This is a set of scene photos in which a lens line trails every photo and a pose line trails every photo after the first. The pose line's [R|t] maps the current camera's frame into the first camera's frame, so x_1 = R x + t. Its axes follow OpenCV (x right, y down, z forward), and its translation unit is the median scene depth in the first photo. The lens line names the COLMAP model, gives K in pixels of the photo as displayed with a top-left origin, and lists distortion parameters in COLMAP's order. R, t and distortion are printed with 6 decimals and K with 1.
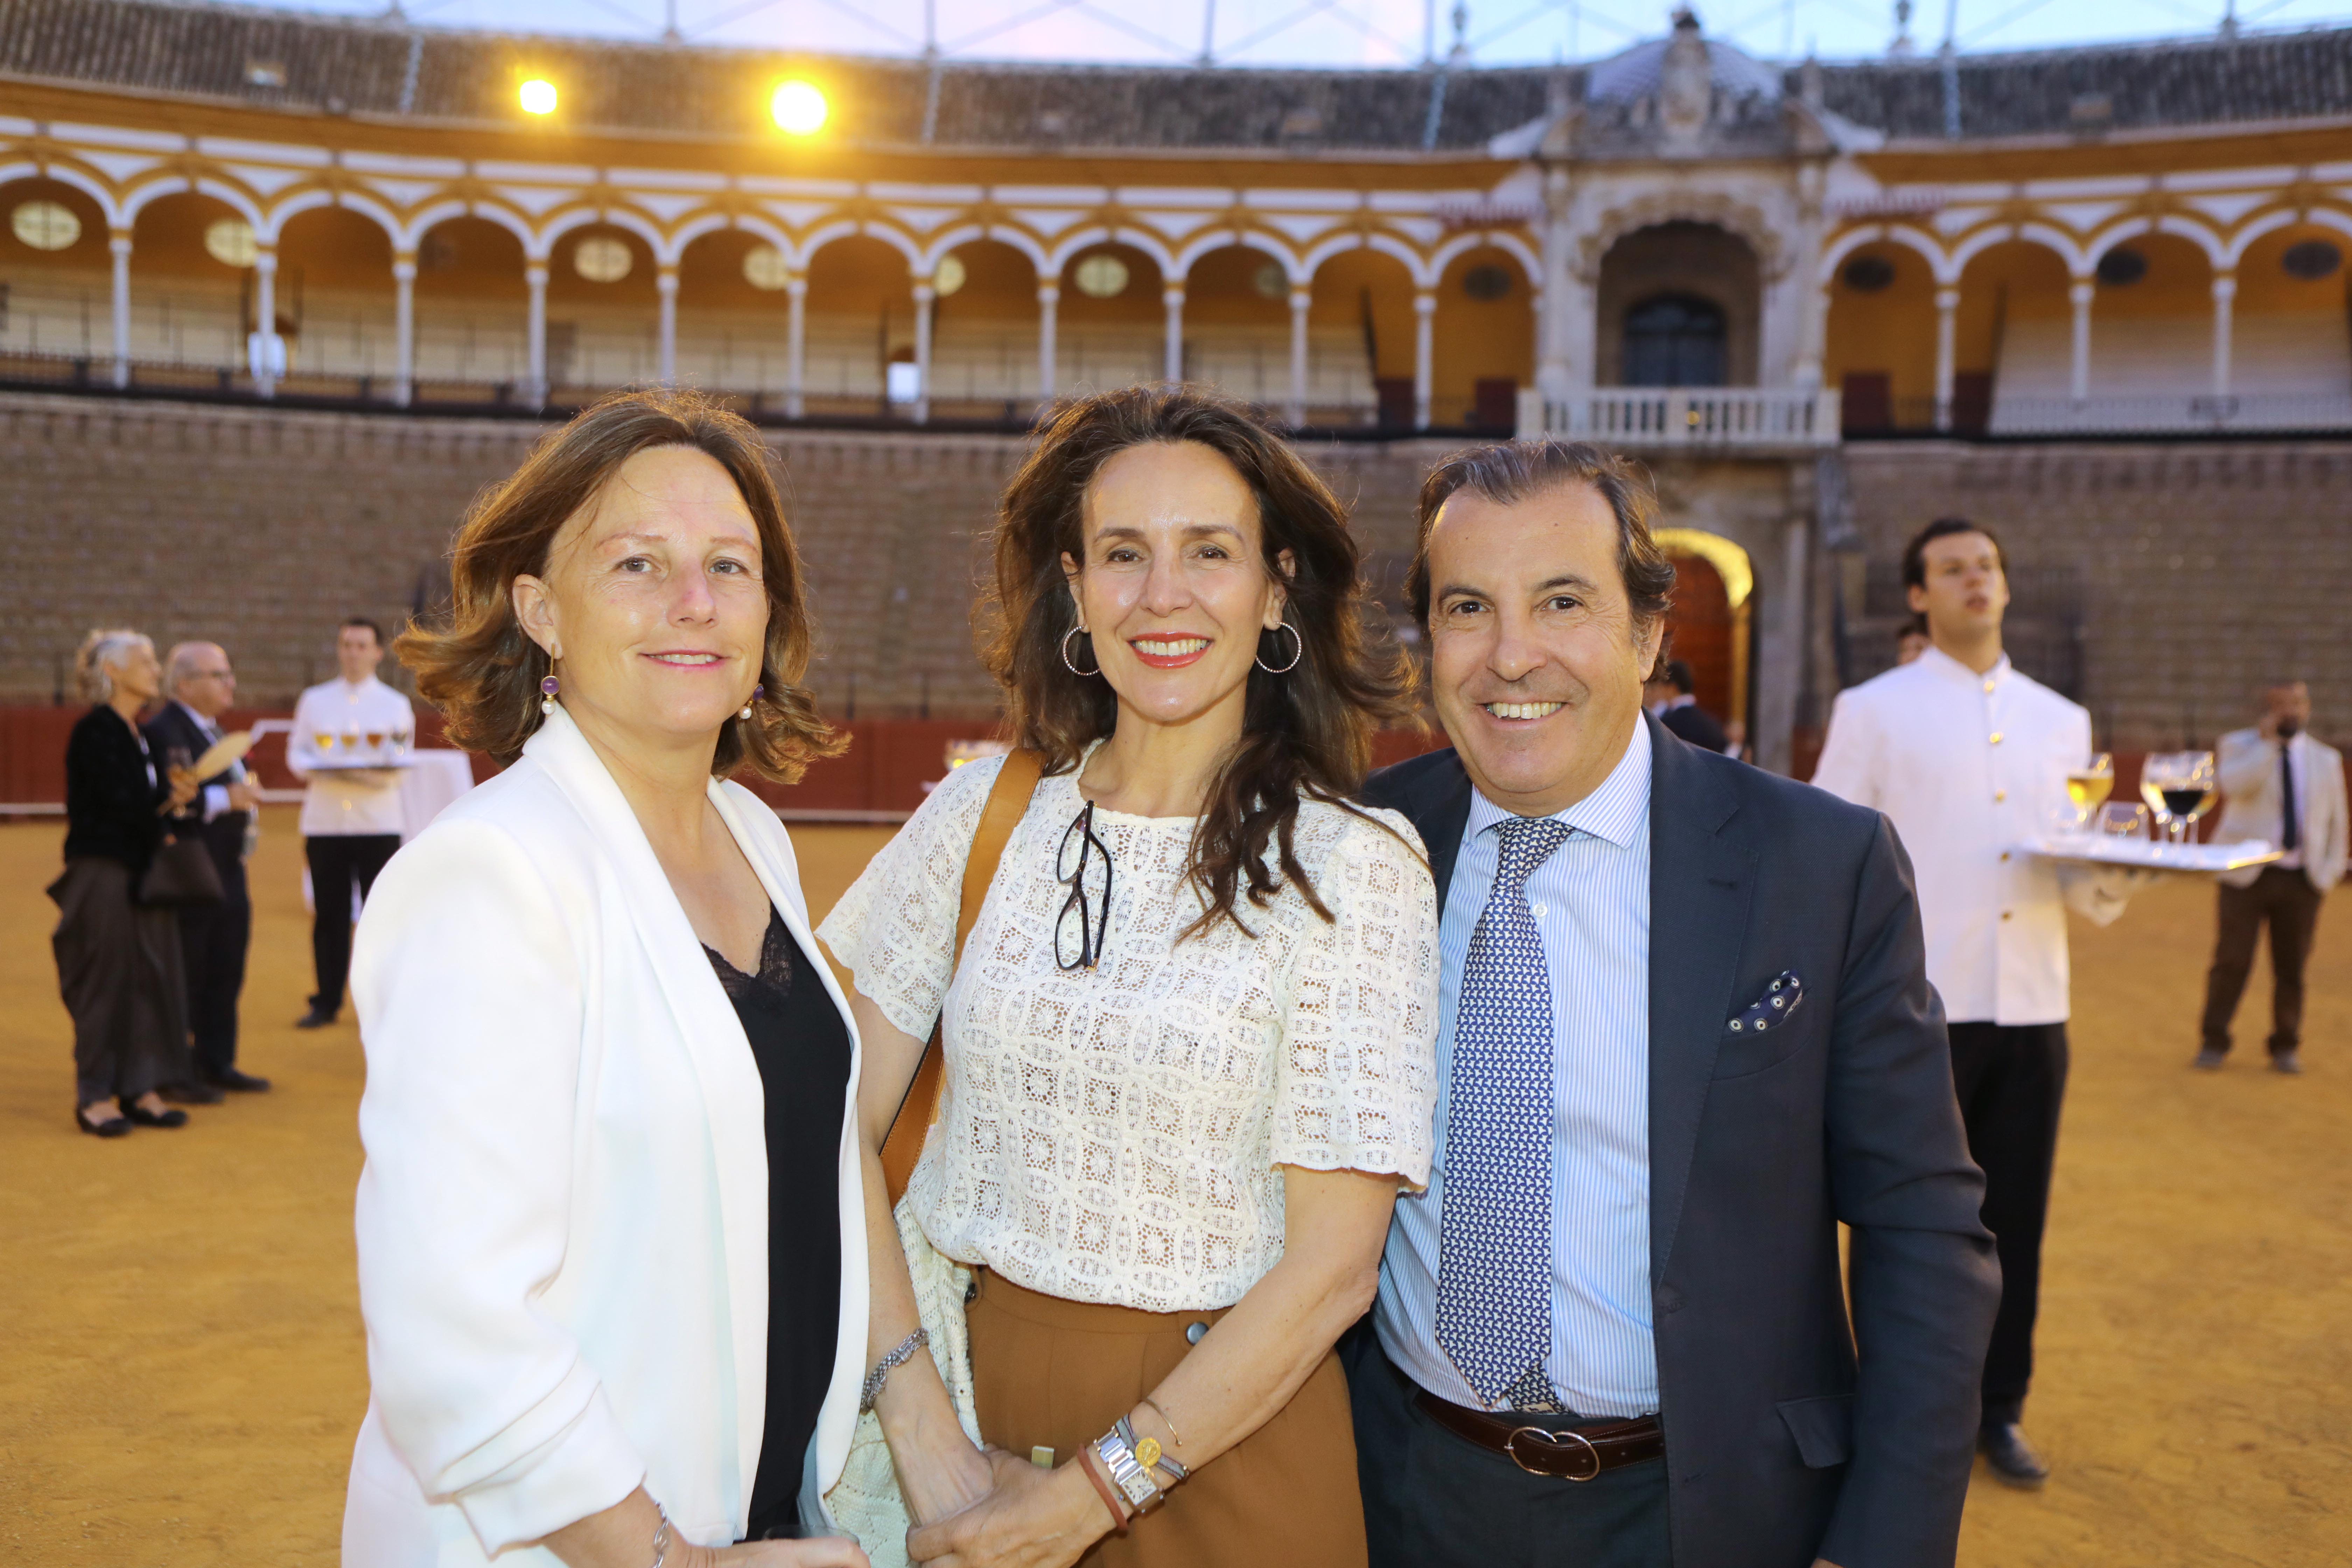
lens RADIAL K [[2112.7, 0, 1176.0], [0, 2112.7, 784.0], [0, 0, 1]] dist [-0.082488, 0.112599]
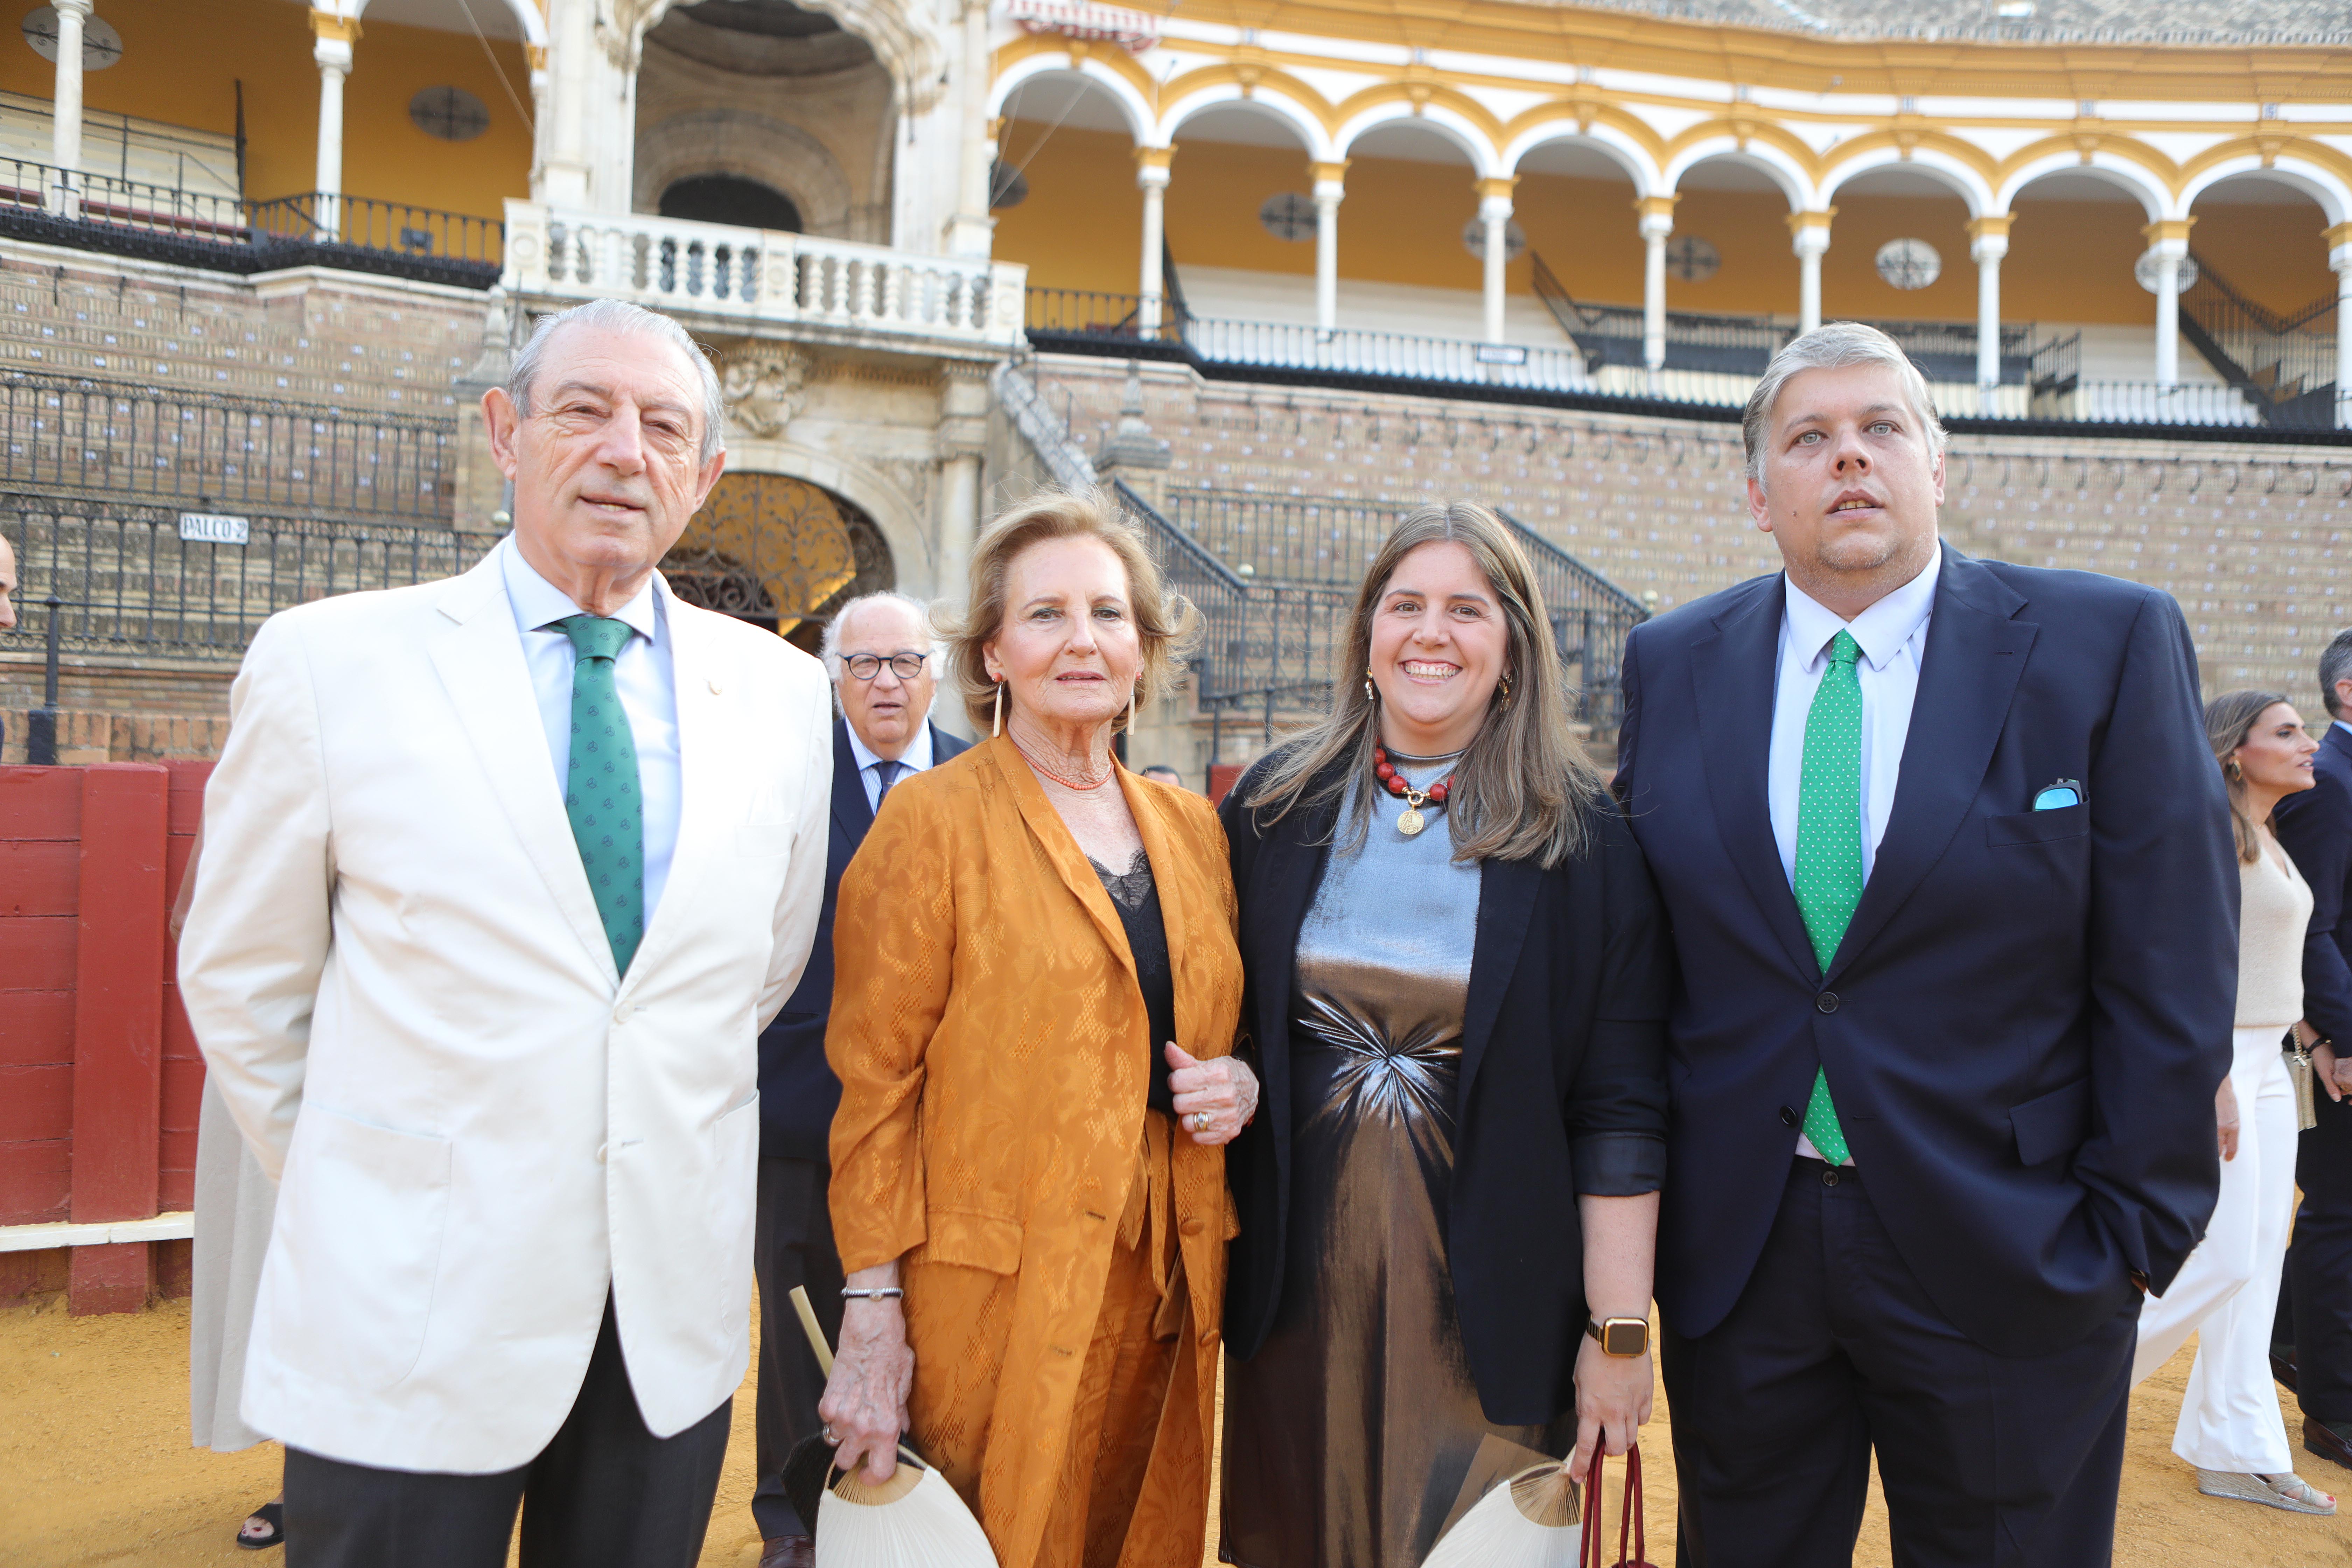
lens RADIAL K [[1655.5, 0, 1178.8], [0, 1655.5, 785.2], [0, 0, 1]] dist [-0.107738, 0.089503]
pose [[0.842425, 0.000558, 0.538814, 0.080764], [0.018290, 0.999394, -0.029631, -0.011143], [-0.538504, 0.034817, 0.841904, 0.539009]]
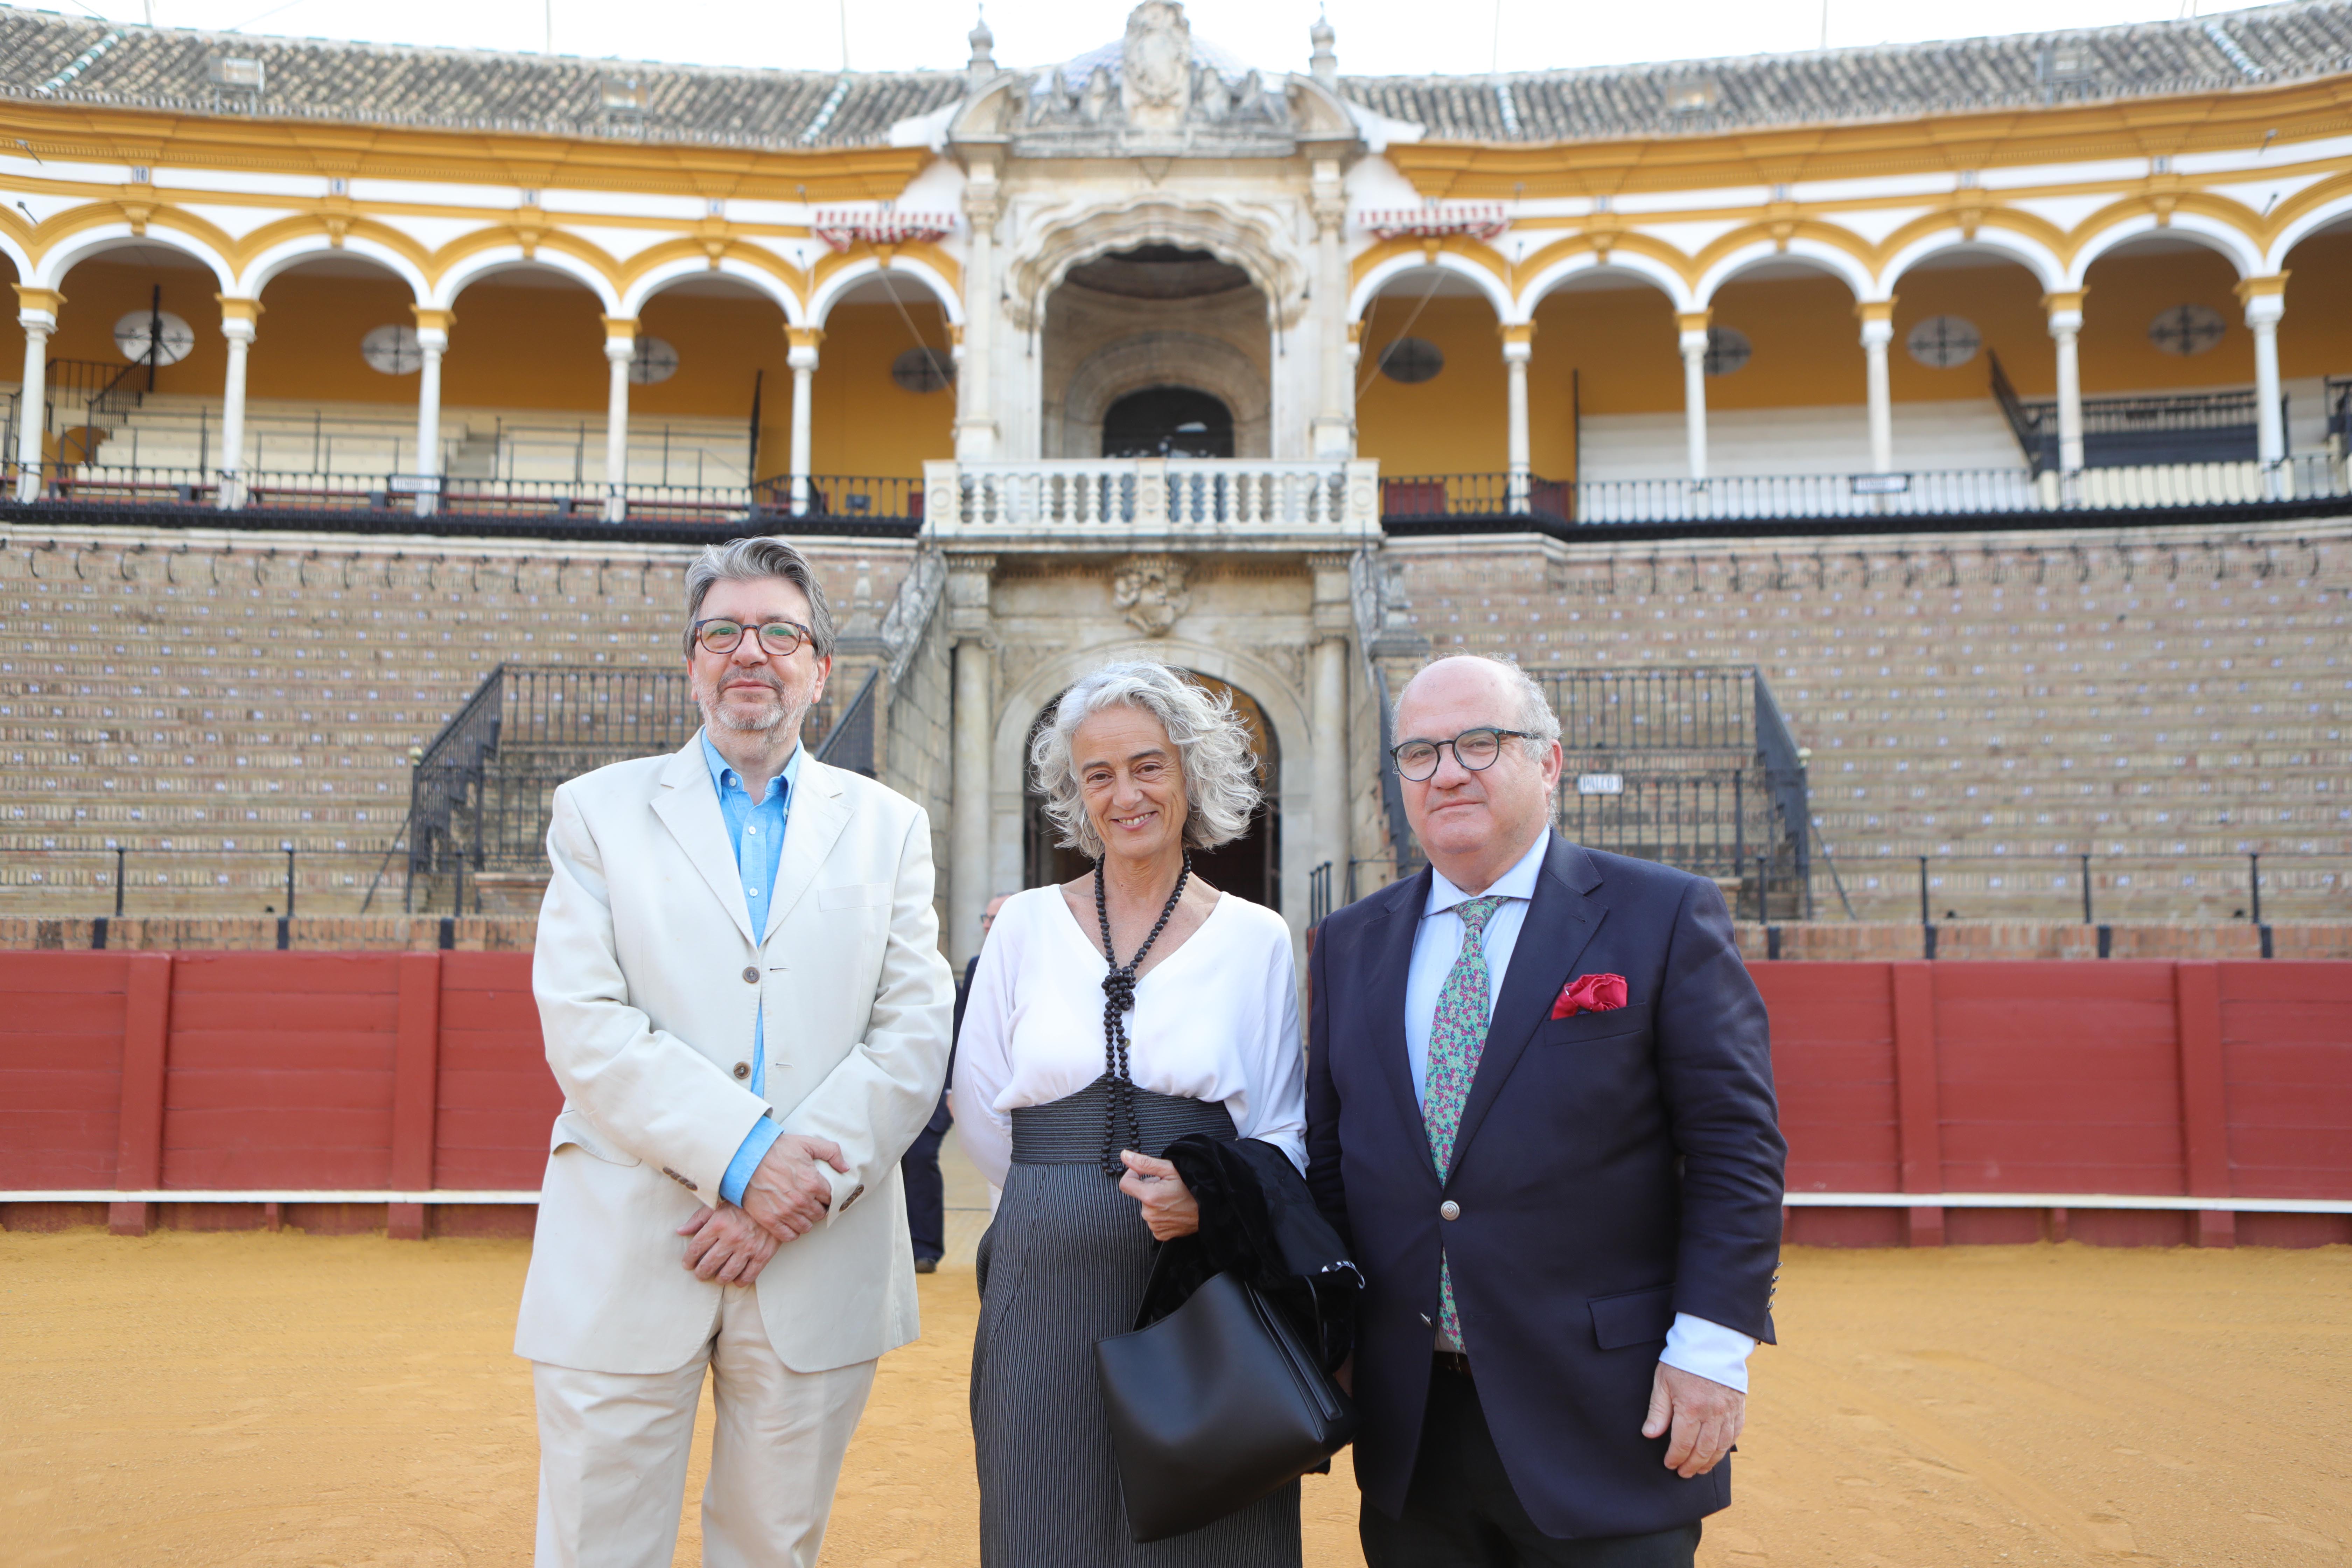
lens RADIAL K [[1846.8, 0, 1176.0], [0, 1846.8, 784.0], [0, 0, 1]] dist [-0.101106, 0.105503]
pose [[0.982415, -0.005734, 0.186620, 0.132013], [0.029220, 0.991933, -0.123348, -0.006800], [-0.184408, 0.126632, 0.974658, 0.417057]]
